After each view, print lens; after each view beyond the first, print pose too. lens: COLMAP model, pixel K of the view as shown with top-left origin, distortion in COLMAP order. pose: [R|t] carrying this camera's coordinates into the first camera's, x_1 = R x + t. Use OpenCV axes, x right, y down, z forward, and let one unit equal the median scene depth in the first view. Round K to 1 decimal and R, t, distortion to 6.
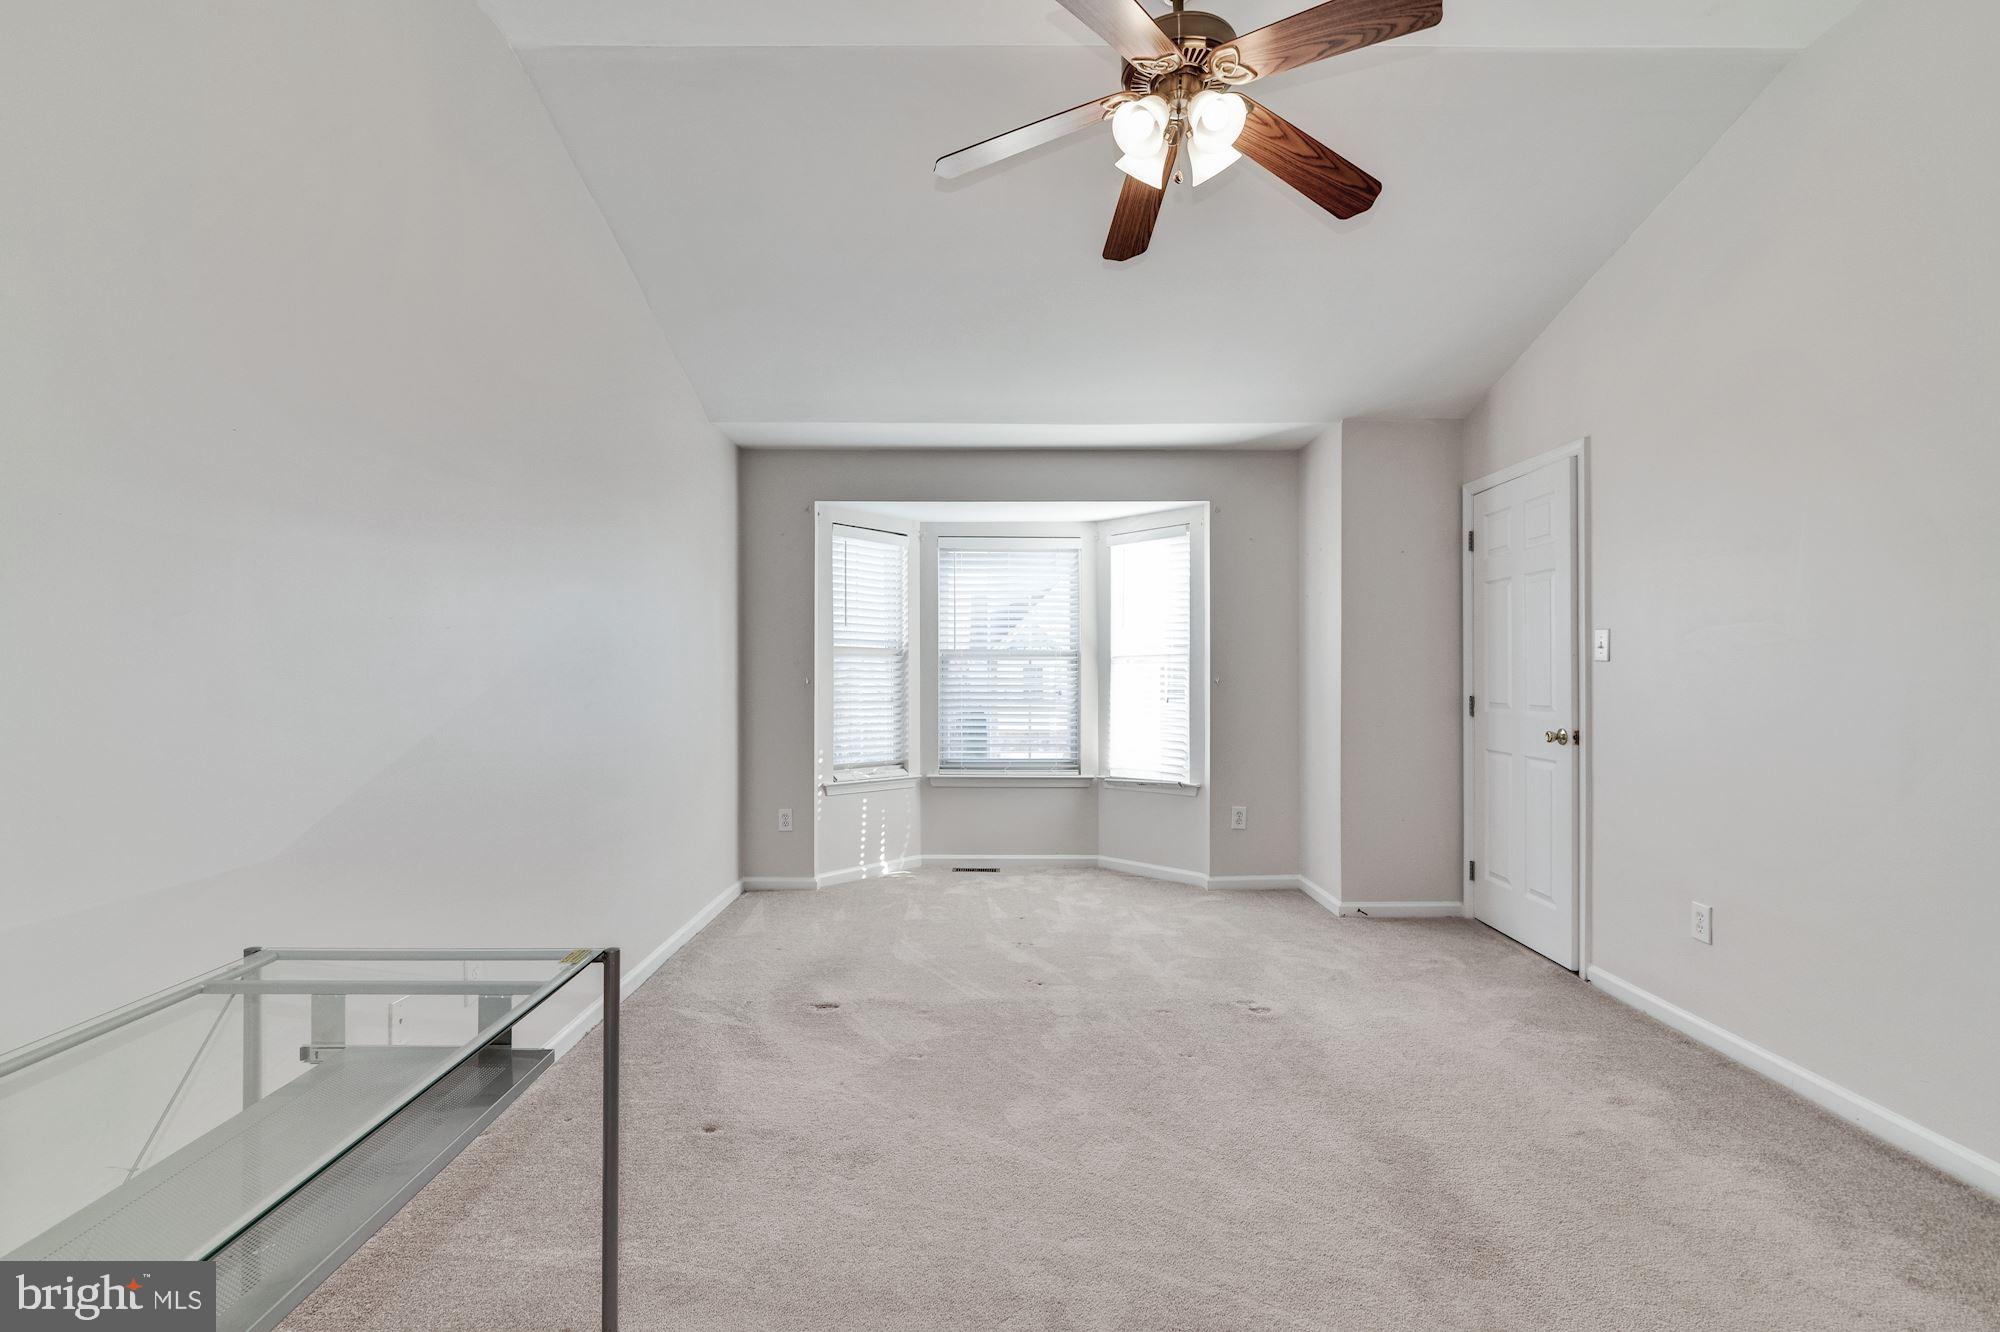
lens RADIAL K [[926.6, 0, 999.7], [0, 926.6, 669.0], [0, 0, 1]] dist [-0.001338, 0.000547]
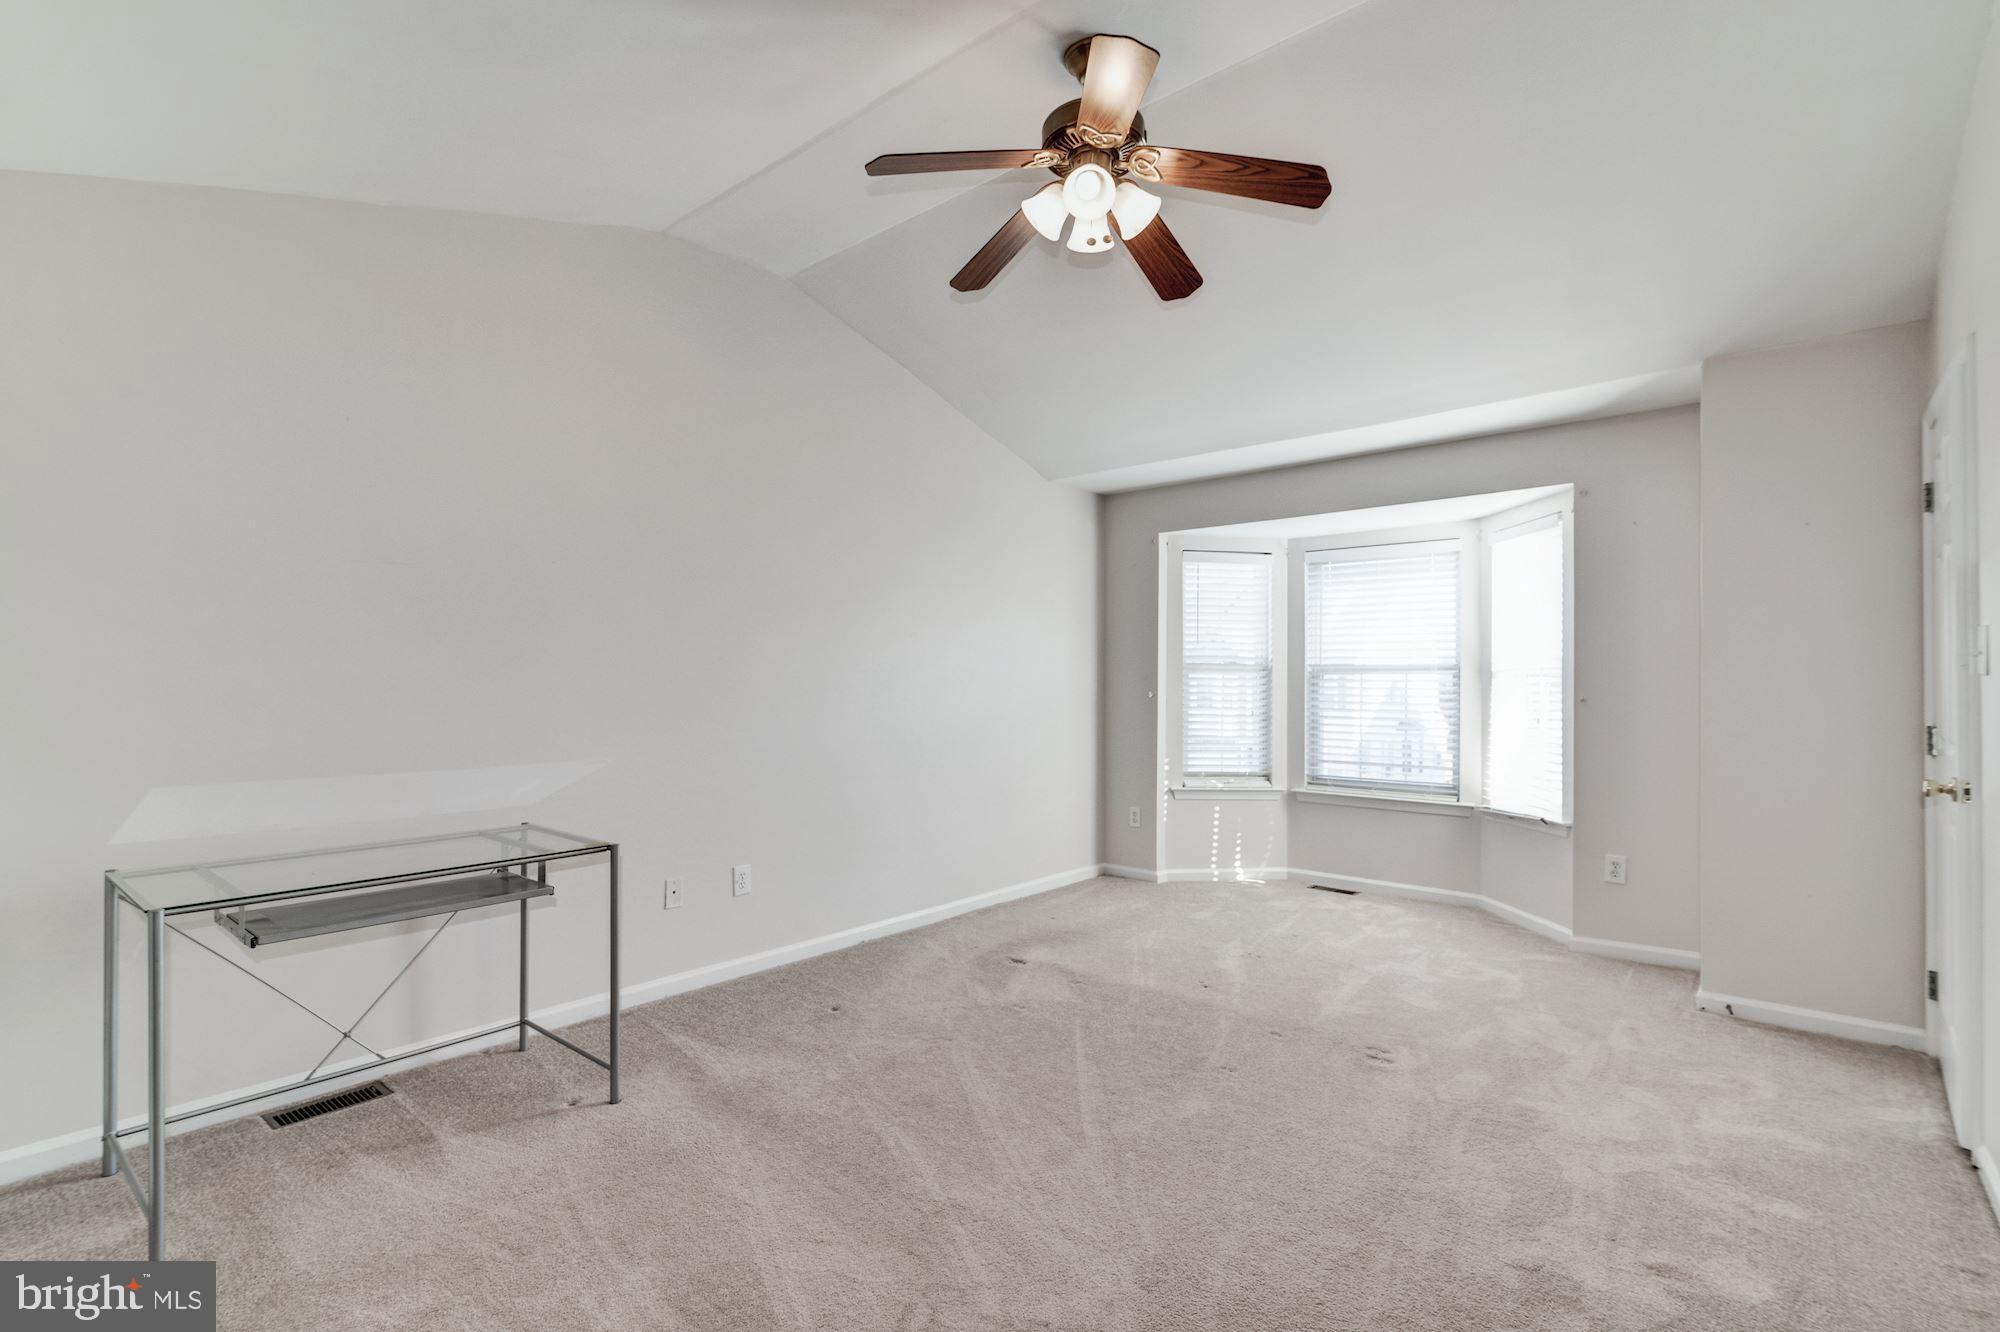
lens RADIAL K [[926.6, 0, 1029.2], [0, 926.6, 671.2], [0, 0, 1]] dist [-0.001338, 0.000547]
pose [[0.759476, -0.007649, -0.650490, 0.385233], [-0.000642, 0.999922, -0.012507, -0.001447], [0.650535, 0.009916, 0.759412, 0.050605]]
